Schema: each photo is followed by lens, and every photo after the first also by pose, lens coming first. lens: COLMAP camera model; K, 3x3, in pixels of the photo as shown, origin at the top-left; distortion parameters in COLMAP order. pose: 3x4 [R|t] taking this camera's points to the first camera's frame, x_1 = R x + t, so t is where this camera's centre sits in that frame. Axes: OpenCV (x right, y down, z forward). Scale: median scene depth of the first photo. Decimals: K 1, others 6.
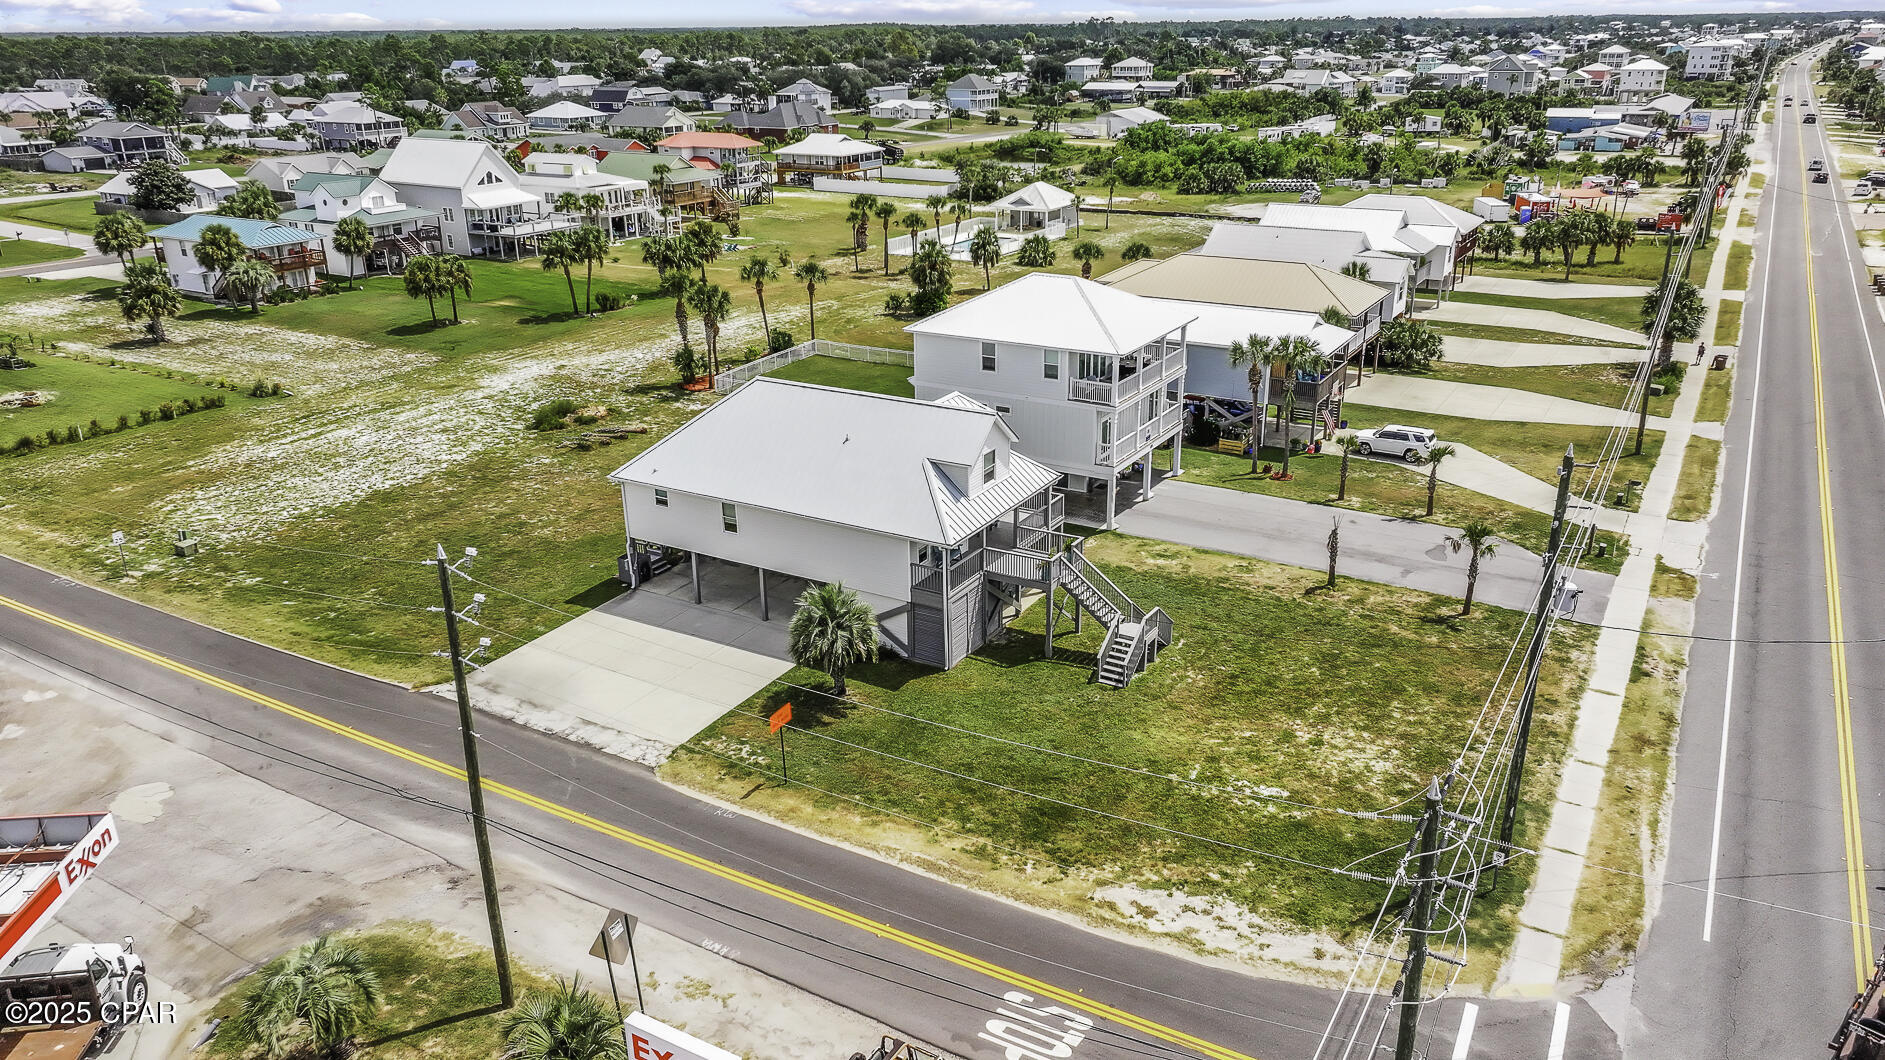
lens RADIAL K [[1323.4, 0, 949.1], [0, 1323.4, 529.2], [0, 0, 1]] dist [0.001666, 0.008746]
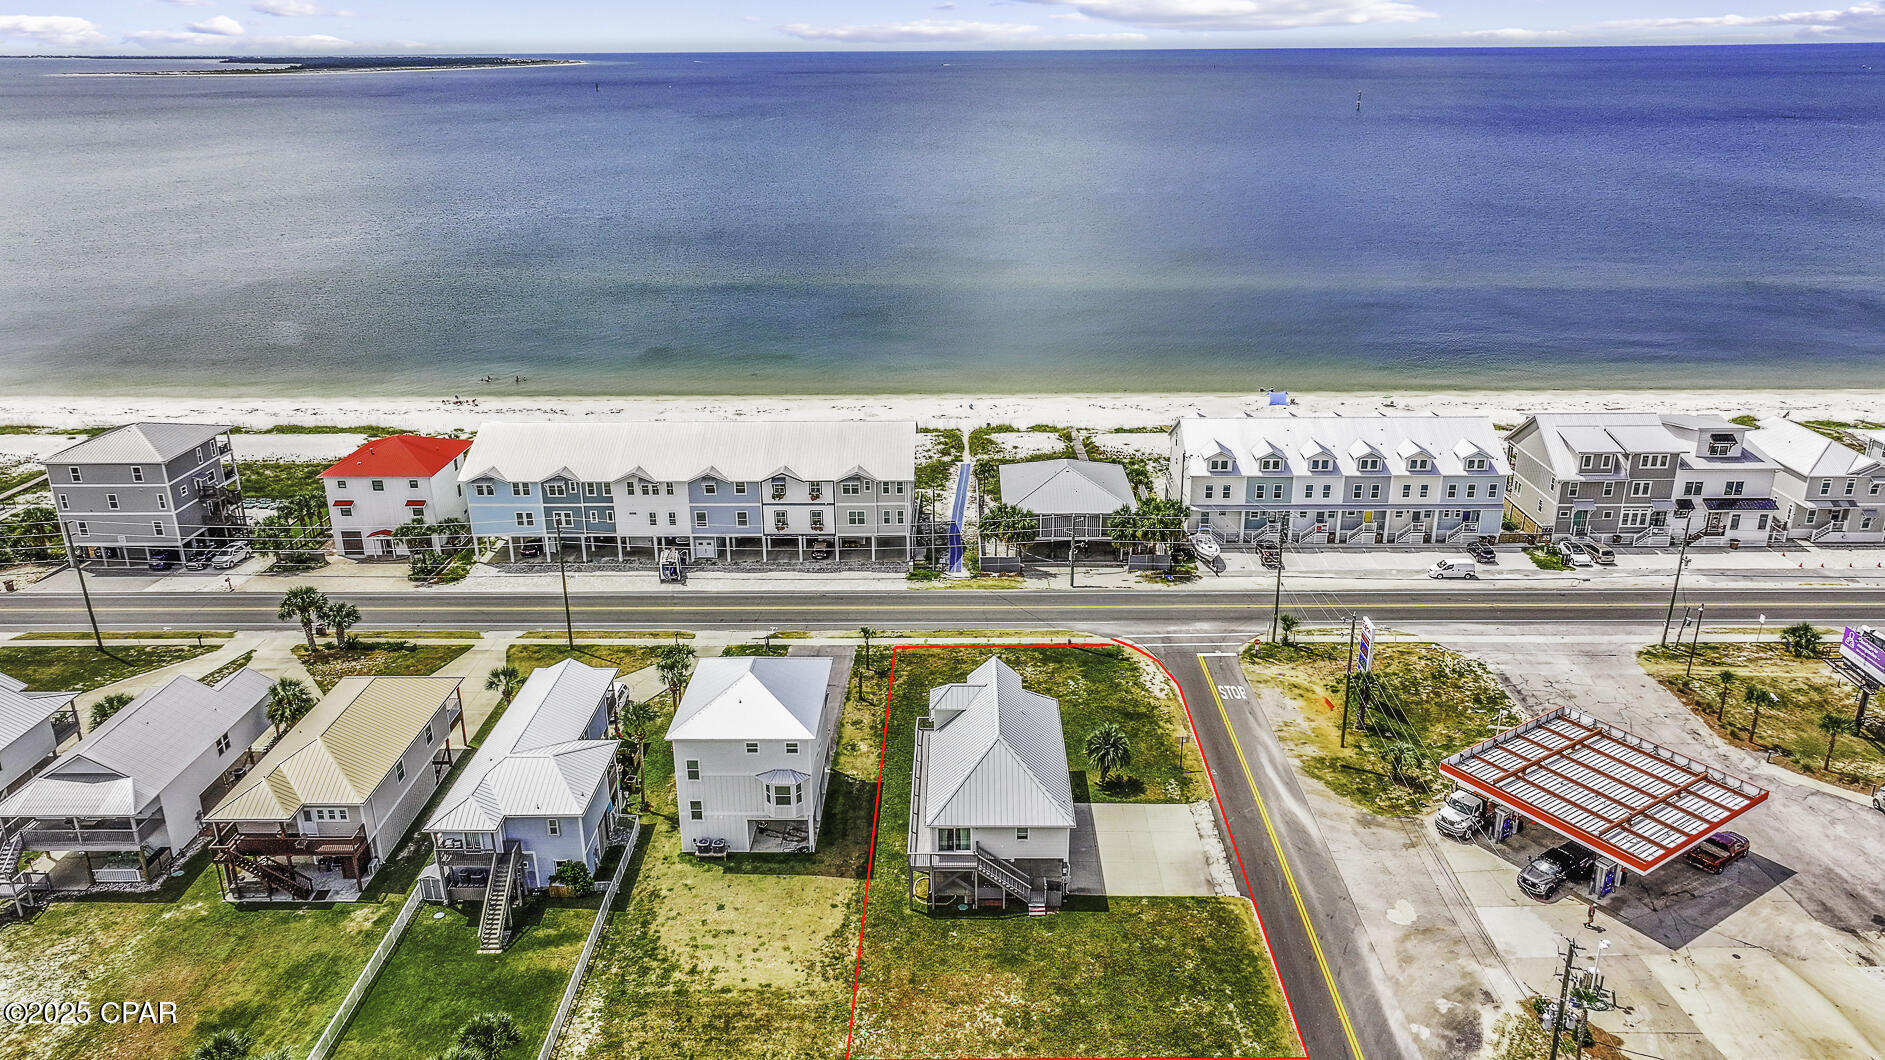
lens RADIAL K [[1312.3, 0, 942.5], [0, 1312.3, 530.0], [0, 0, 1]] dist [0.001324, 0.000427]
pose [[-0.492687, -0.283641, 0.822683, -1.331590], [0.326957, 0.815784, 0.477070, -1.083661], [-0.806448, 0.504028, -0.309188, 1.456364]]
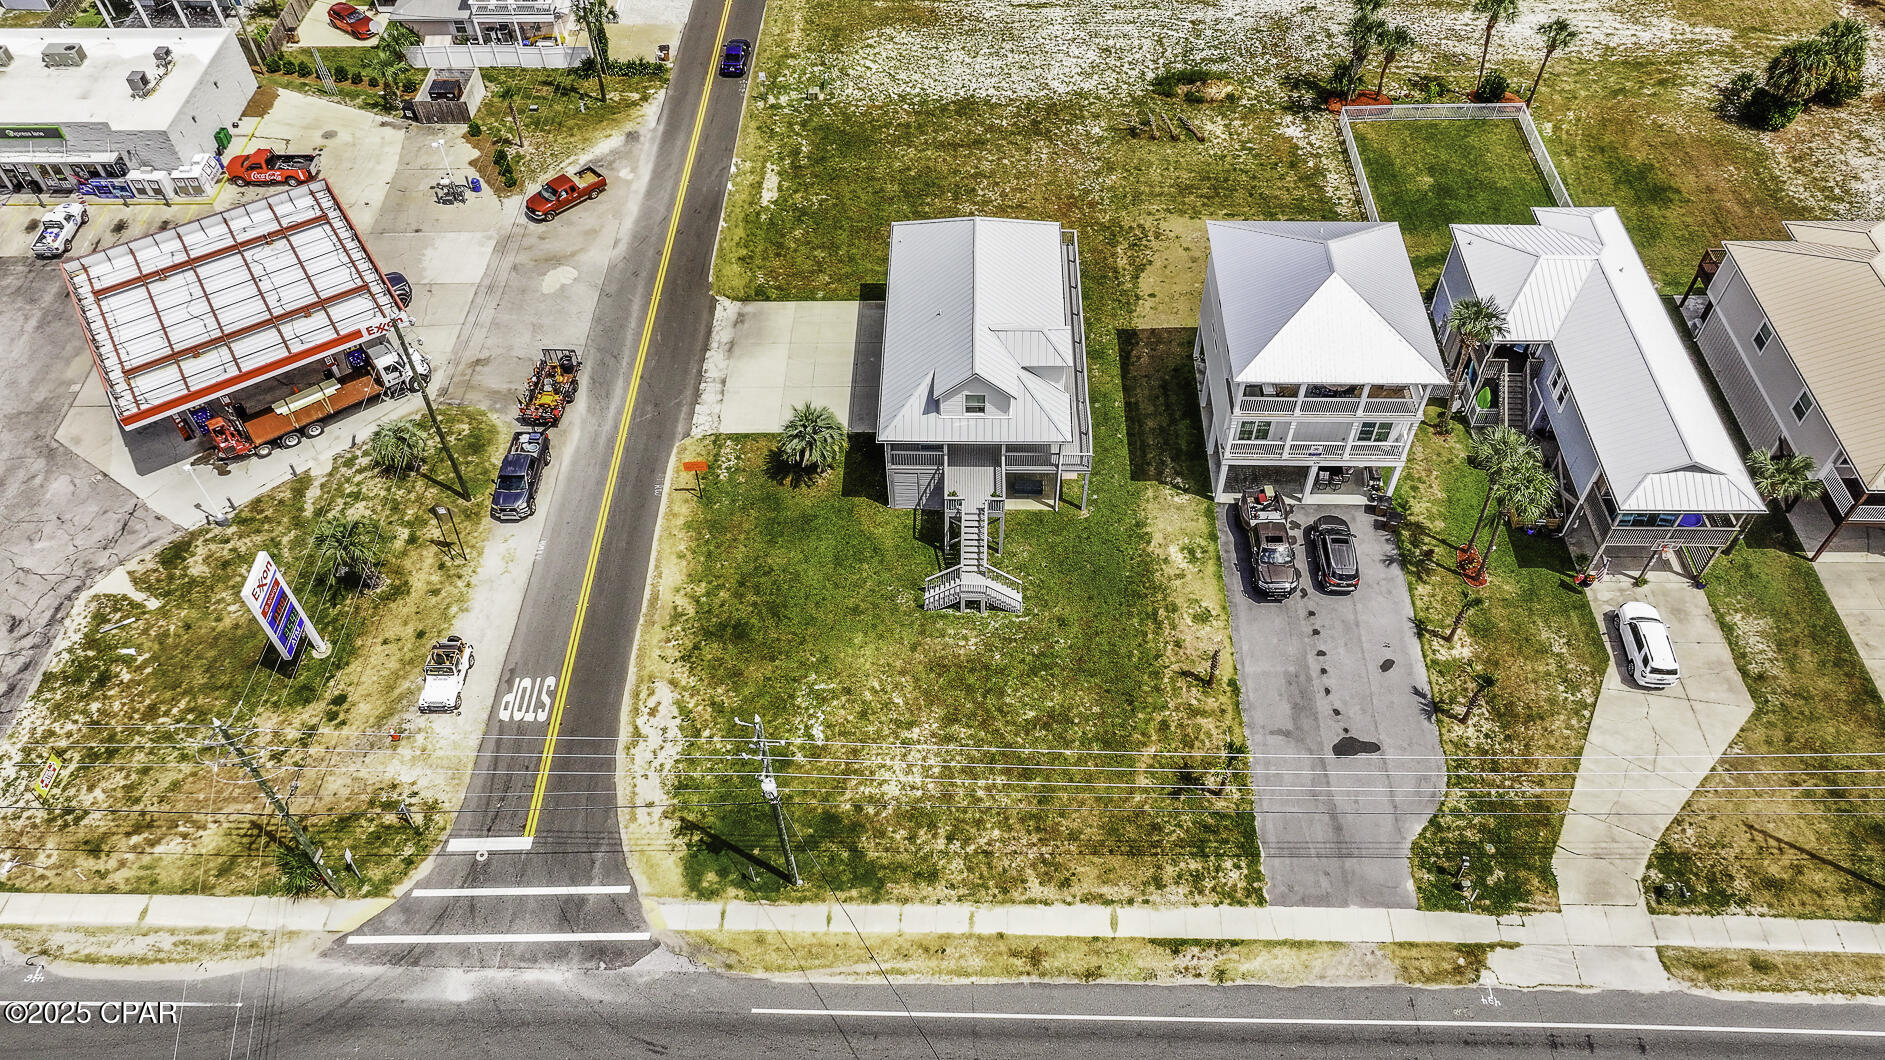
lens RADIAL K [[1323.4, 0, 949.1], [0, 1323.4, 529.2], [0, 0, 1]] dist [0.001666, 0.008746]
pose [[0.492252, 0.669643, -0.556117, 0.730259], [-0.311072, 0.732025, 0.606113, -0.655231], [0.812971, -0.125368, 0.568649, 0.273823]]
